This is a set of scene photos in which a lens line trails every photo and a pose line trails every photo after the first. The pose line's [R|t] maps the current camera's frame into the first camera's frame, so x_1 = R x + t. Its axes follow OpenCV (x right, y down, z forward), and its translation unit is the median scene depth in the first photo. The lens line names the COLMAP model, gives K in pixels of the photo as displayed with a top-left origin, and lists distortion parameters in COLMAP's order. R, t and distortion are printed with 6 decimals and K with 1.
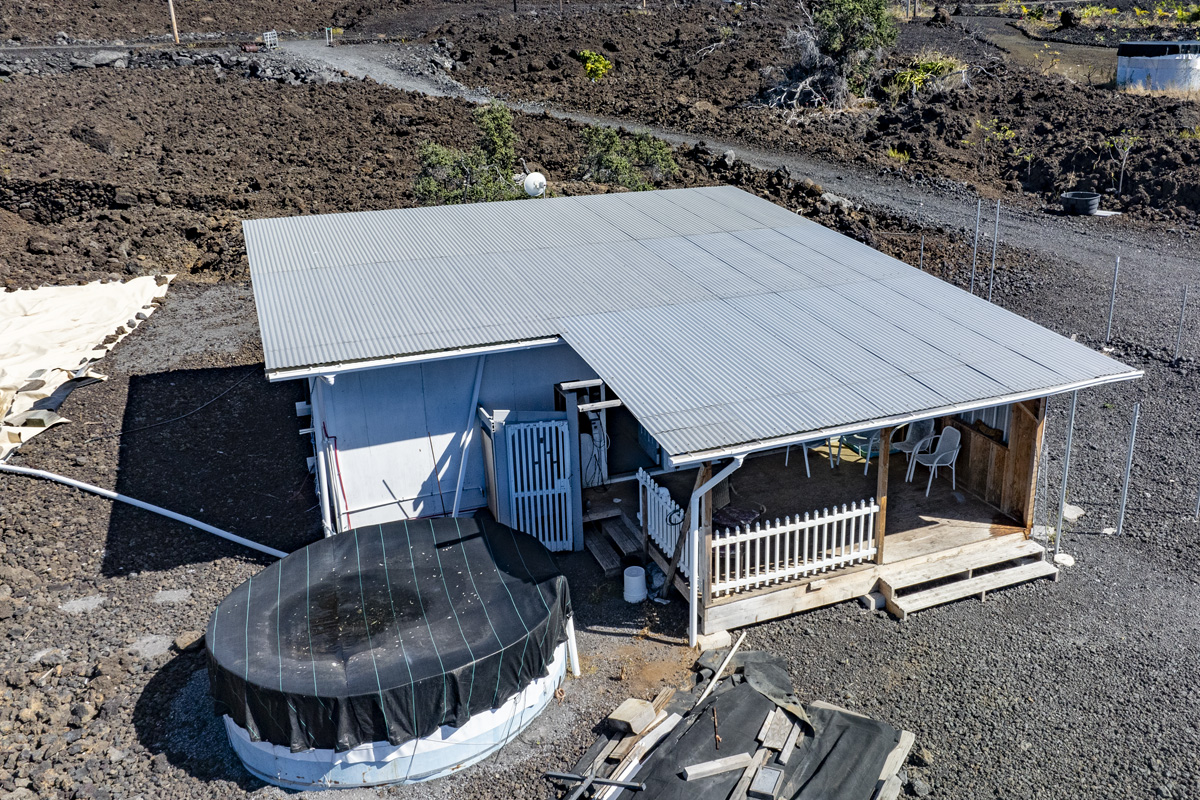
lens RADIAL K [[1031.4, 0, 600.0], [0, 1031.4, 400.0], [0, 0, 1]] dist [0.025511, -0.009682]
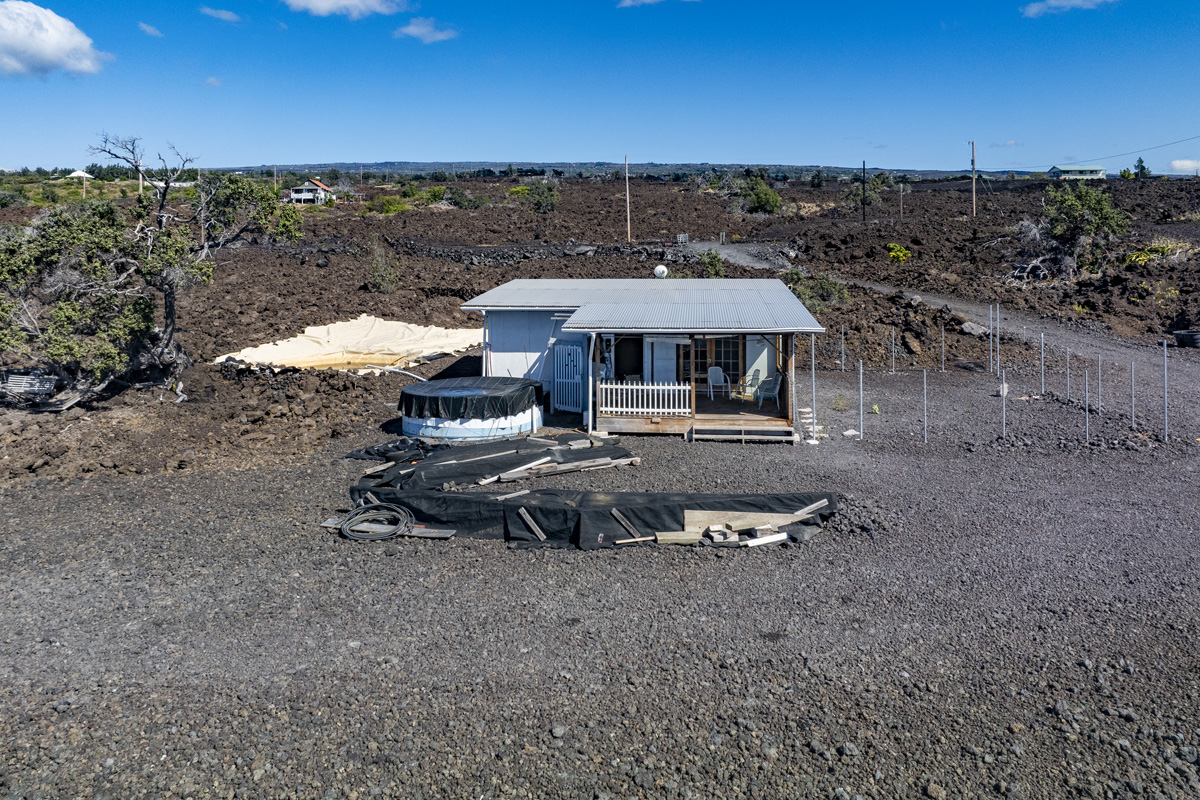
lens RADIAL K [[1031.4, 0, 600.0], [0, 1031.4, 400.0], [0, 0, 1]] dist [0.025511, -0.009682]
pose [[0.851224, 0.068936, -0.520256, 0.444336], [-0.187173, 0.966020, -0.178244, 0.198087], [0.490290, 0.249104, 0.835202, -0.300297]]
